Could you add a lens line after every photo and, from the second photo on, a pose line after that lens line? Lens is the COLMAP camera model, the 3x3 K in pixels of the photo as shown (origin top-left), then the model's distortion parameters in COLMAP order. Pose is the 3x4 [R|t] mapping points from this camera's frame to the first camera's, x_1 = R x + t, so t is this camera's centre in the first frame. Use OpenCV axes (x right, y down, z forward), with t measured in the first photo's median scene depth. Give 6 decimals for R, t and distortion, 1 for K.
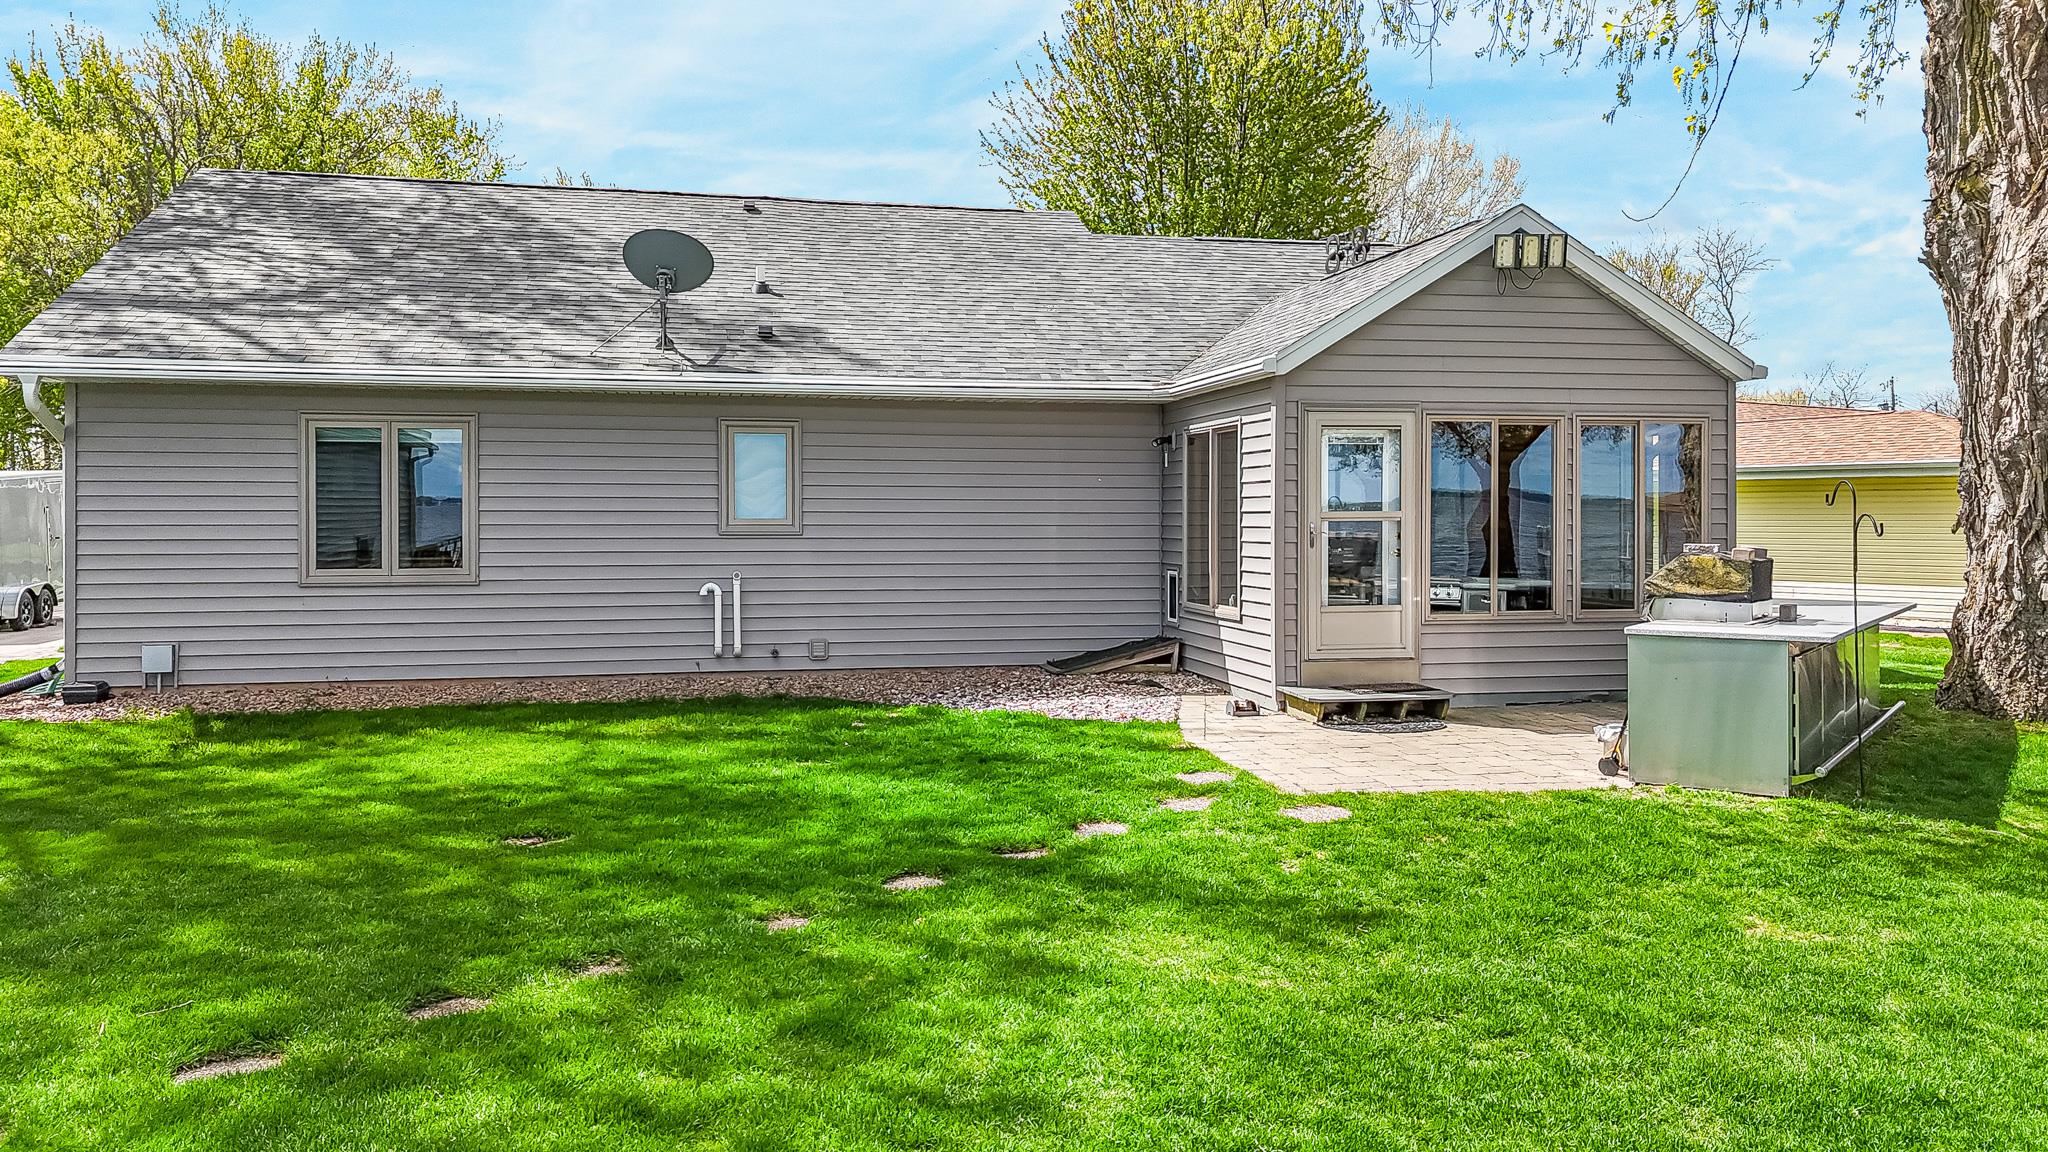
lens RADIAL K [[1537.5, 0, 1024.0], [0, 1537.5, 576.0], [0, 0, 1]] dist [-0.006011, 0.001837]
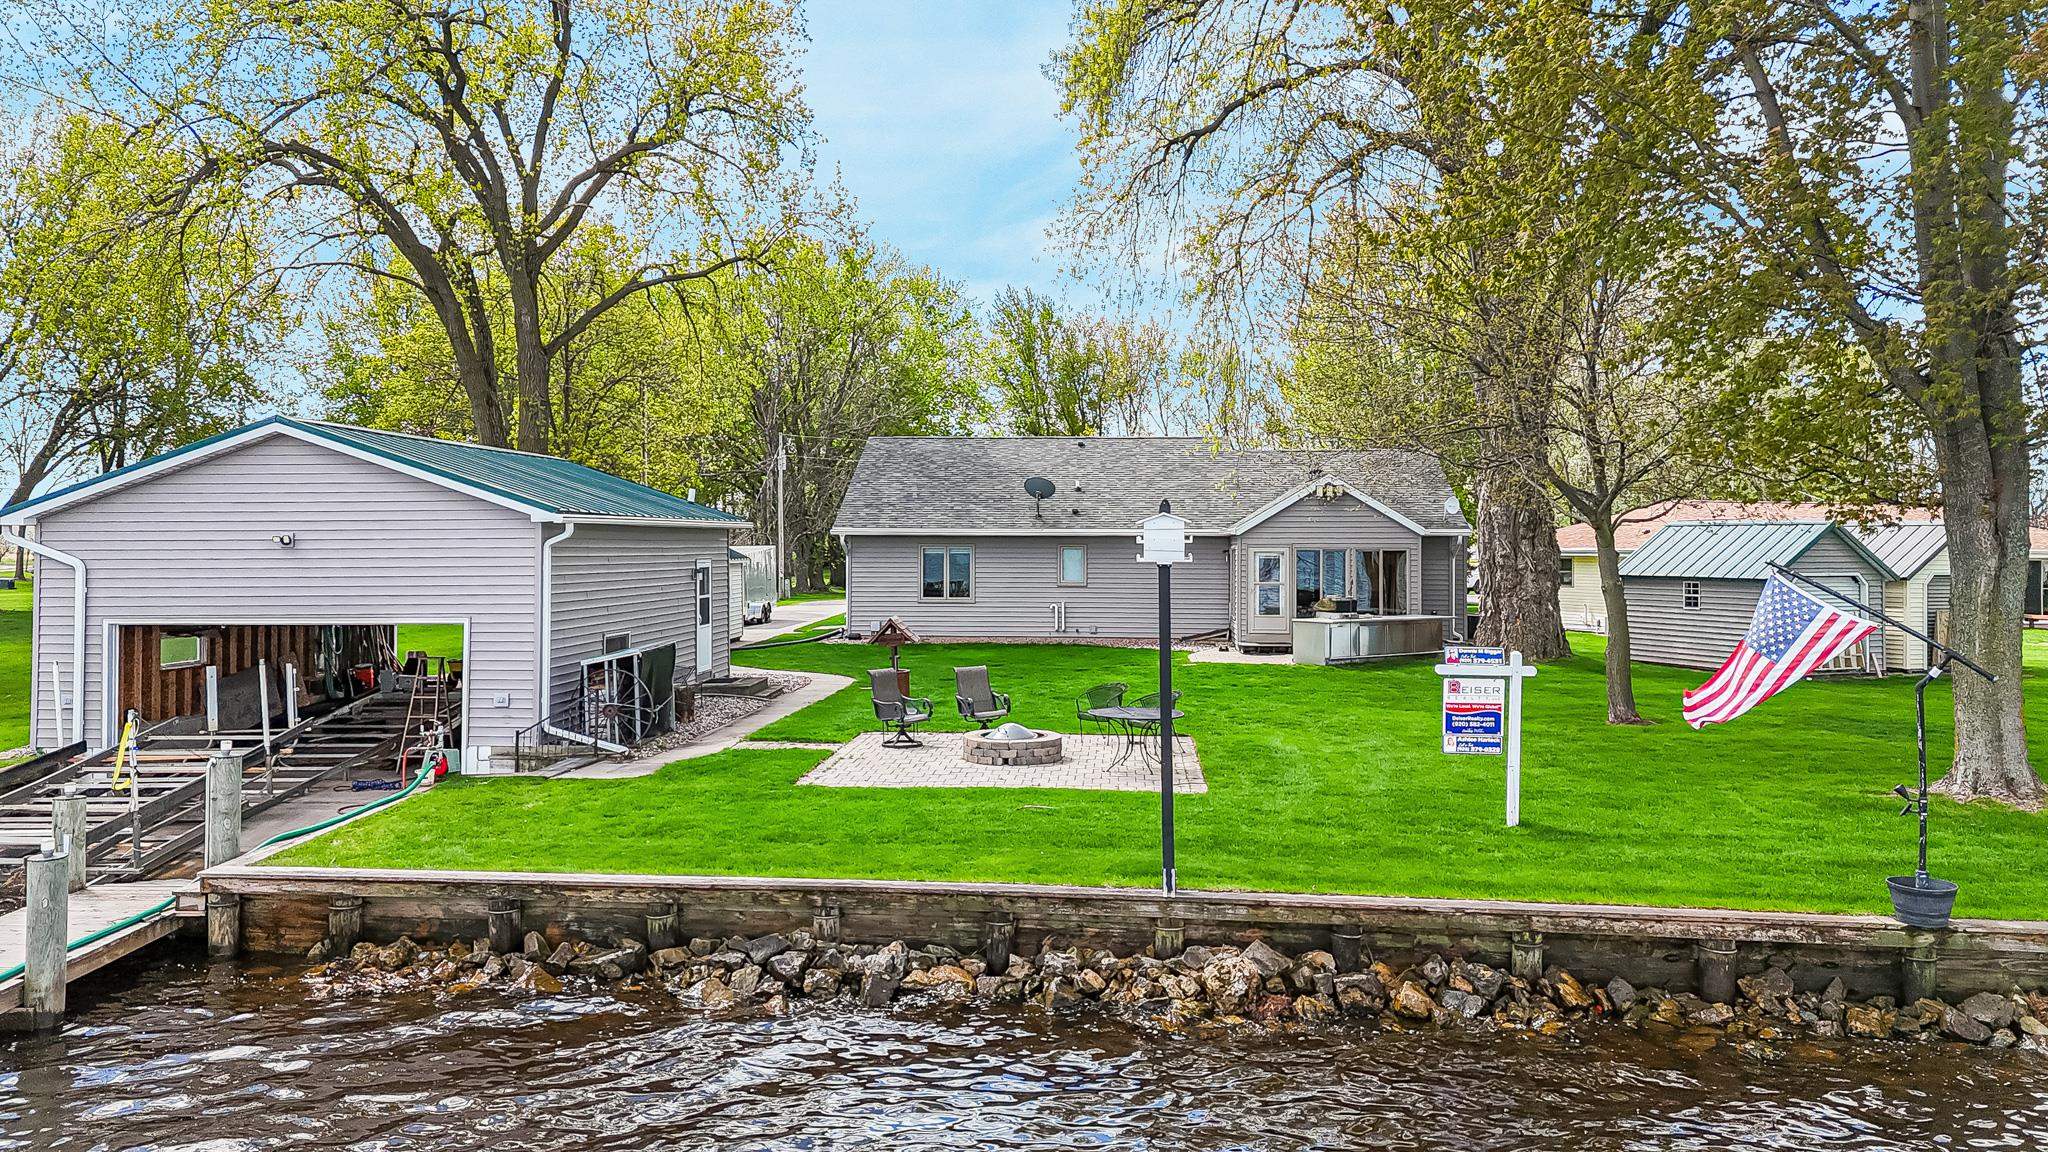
lens RADIAL K [[1537.5, 0, 1024.0], [0, 1537.5, 576.0], [0, 0, 1]] dist [-0.006011, 0.001837]
pose [[0.960437, 0.008375, -0.278371, 0.565772], [-0.012165, 0.999855, -0.011891, -0.014197], [0.278231, 0.014807, 0.960400, -1.832170]]
